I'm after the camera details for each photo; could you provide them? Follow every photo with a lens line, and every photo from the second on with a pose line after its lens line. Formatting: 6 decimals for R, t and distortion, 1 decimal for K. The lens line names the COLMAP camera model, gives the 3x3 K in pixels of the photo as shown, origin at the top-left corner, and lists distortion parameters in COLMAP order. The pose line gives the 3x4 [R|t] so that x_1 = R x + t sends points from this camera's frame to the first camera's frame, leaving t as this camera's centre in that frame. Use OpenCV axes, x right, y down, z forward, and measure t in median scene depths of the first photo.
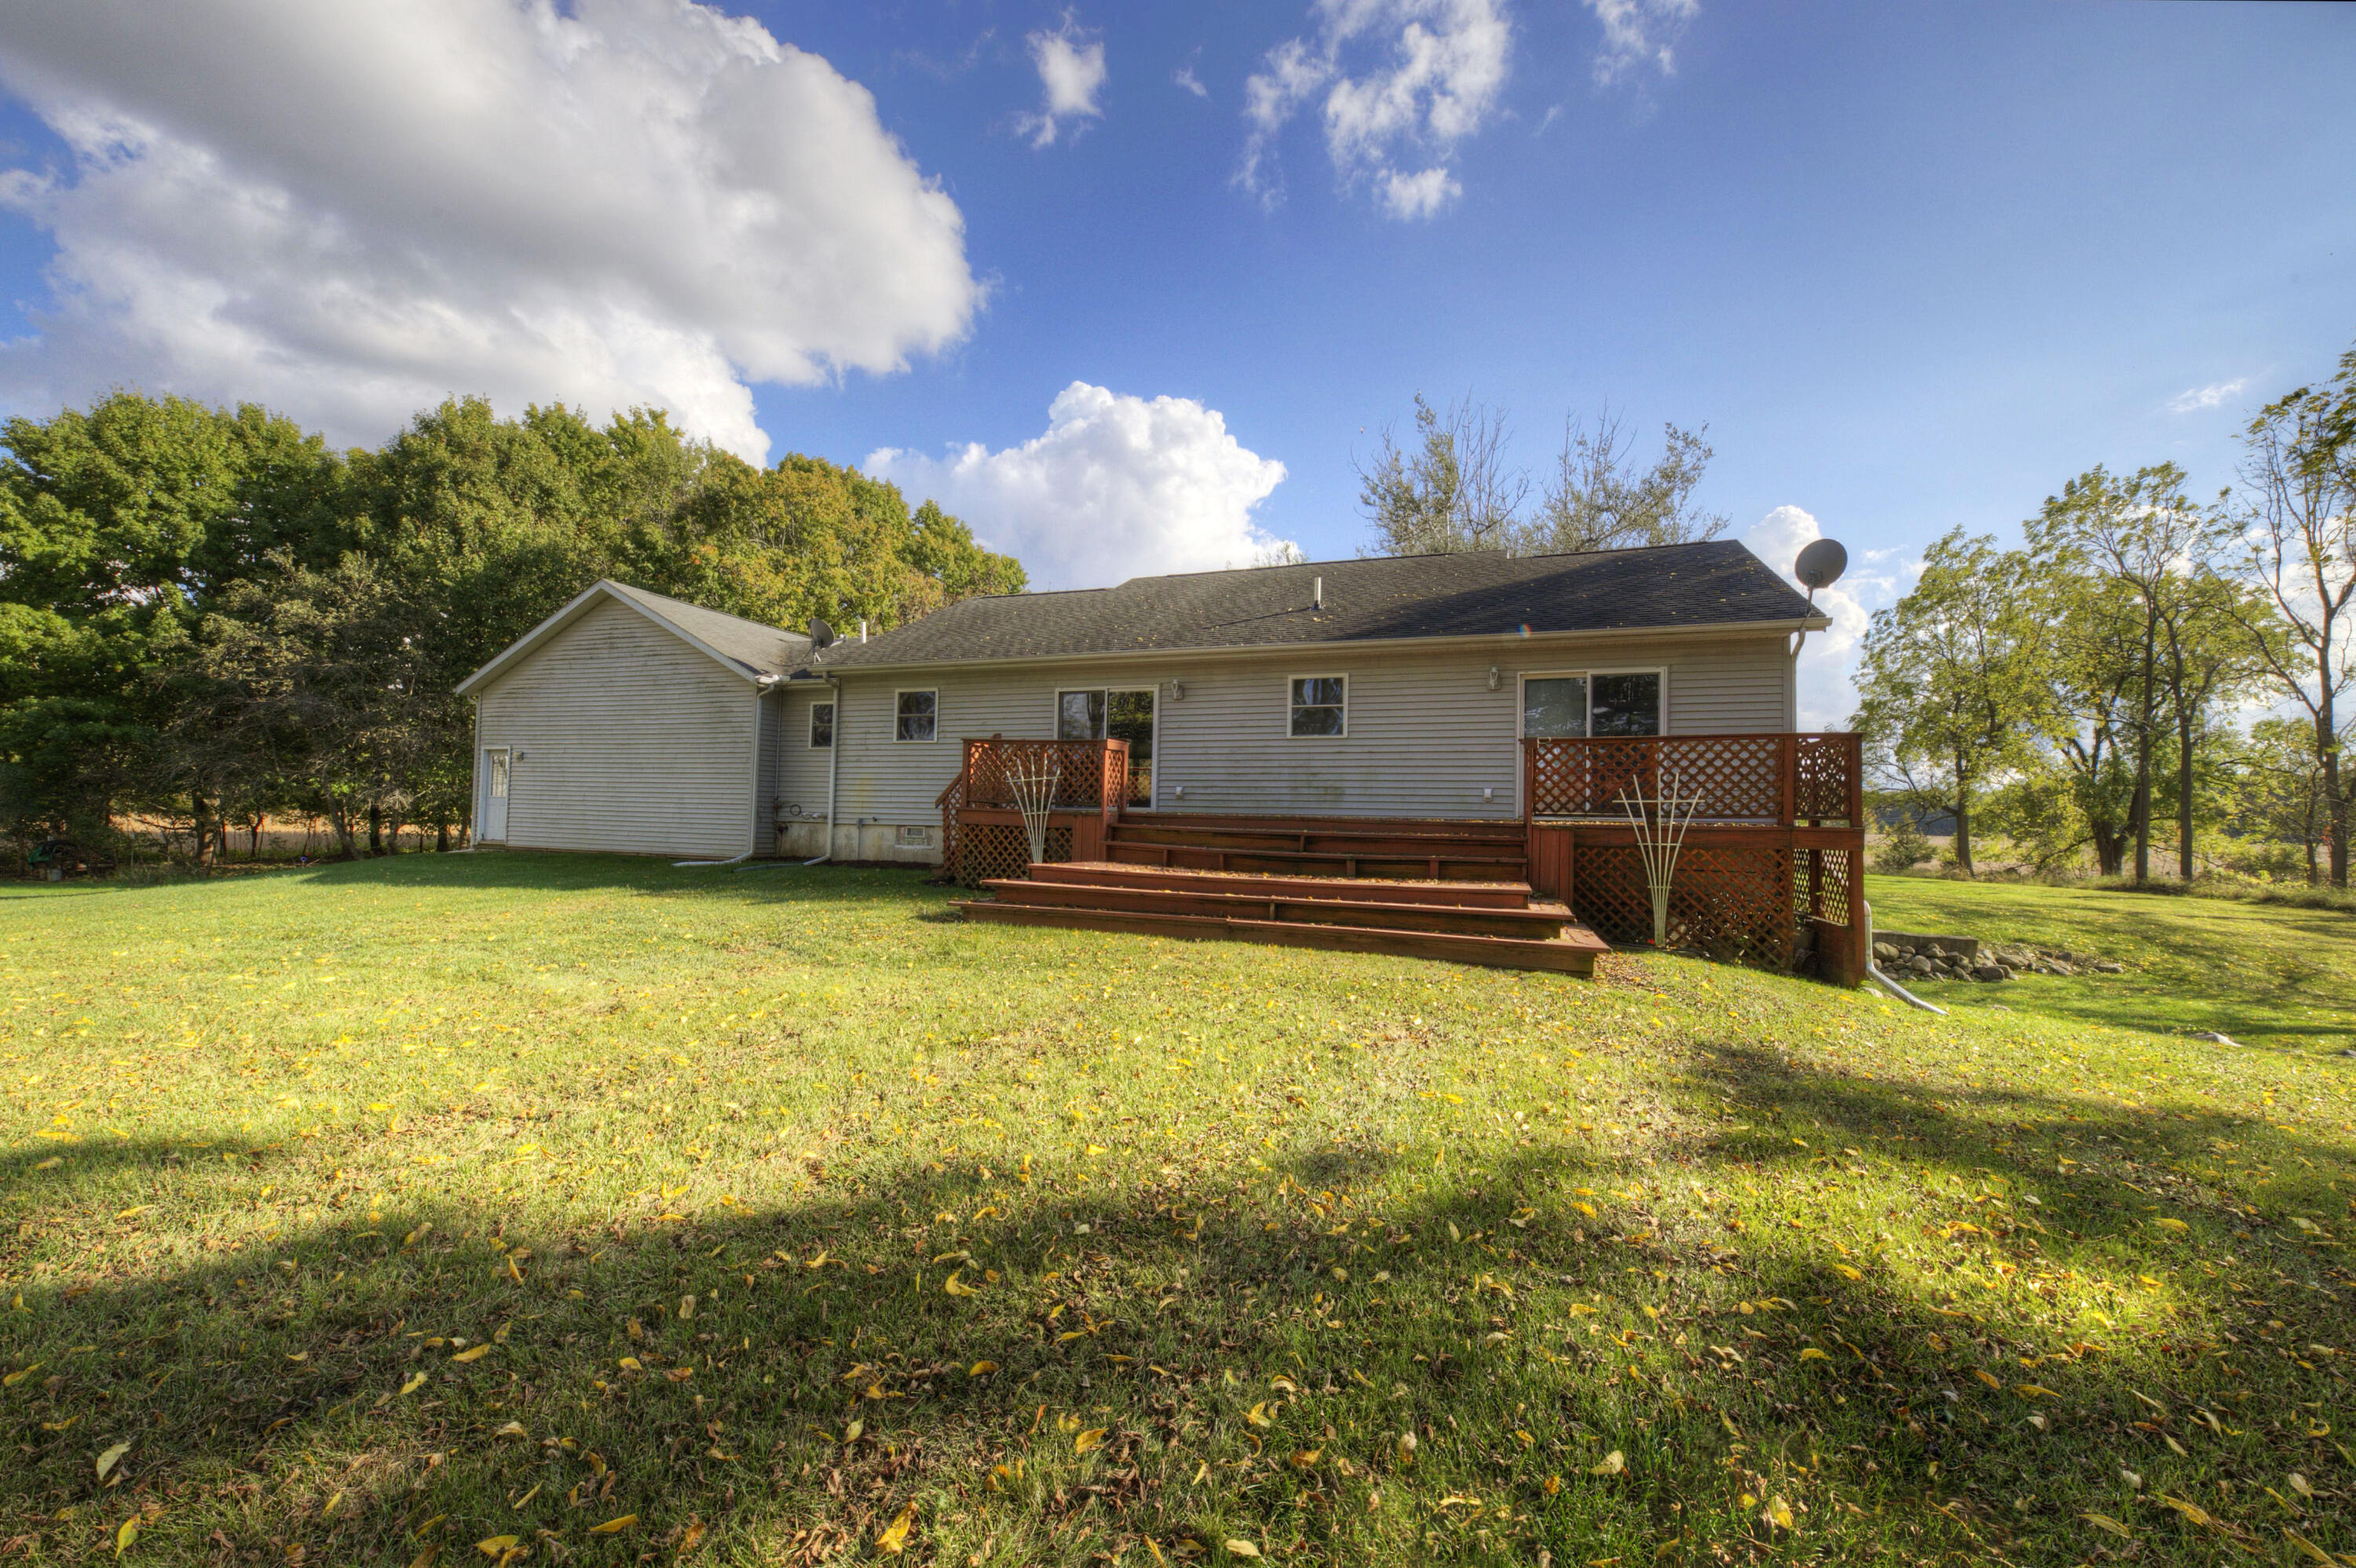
lens RADIAL K [[945.4, 0, 1178.0], [0, 945.4, 784.0], [0, 0, 1]] dist [0.000055, 0.000009]
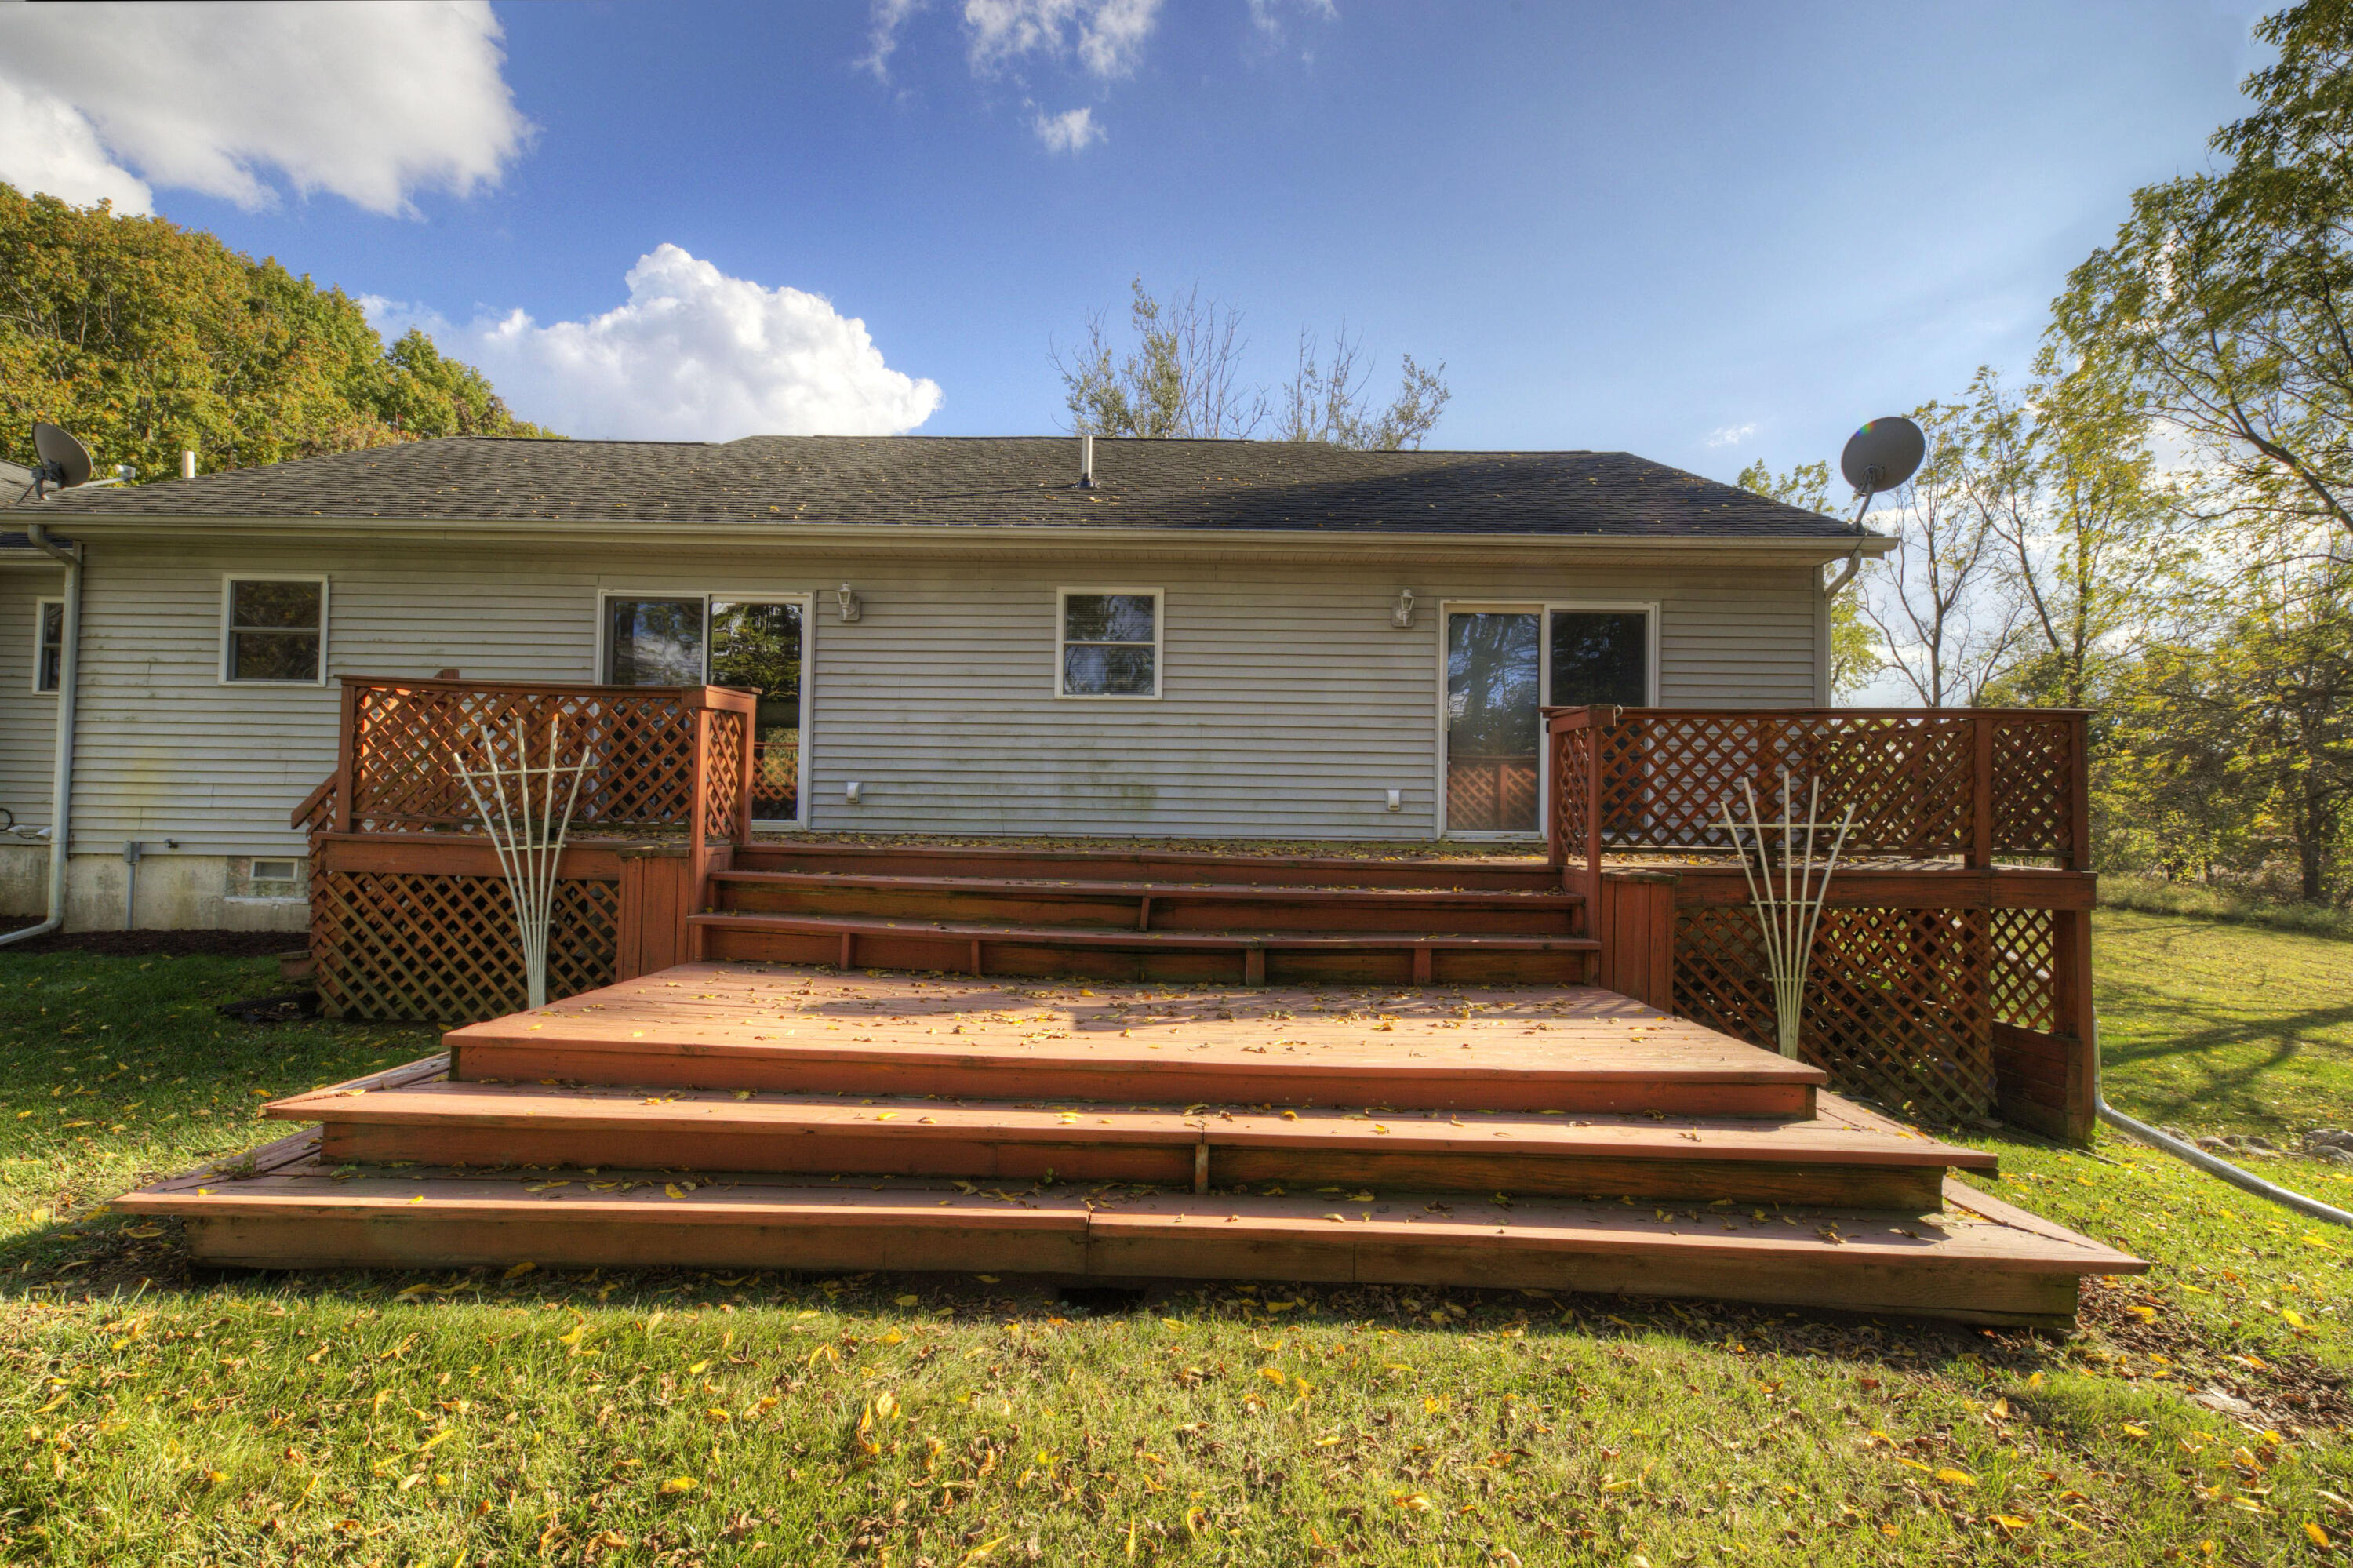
lens RADIAL K [[1068.2, 0, 1179.5], [0, 1068.2, 769.3], [0, 0, 1]] dist [0.006674, -0.000295]
pose [[0.942201, 0.007193, 0.334972, -0.027800], [-0.010149, 0.999923, 0.007076, -0.011237], [-0.334895, -0.010067, 0.942202, 0.375365]]
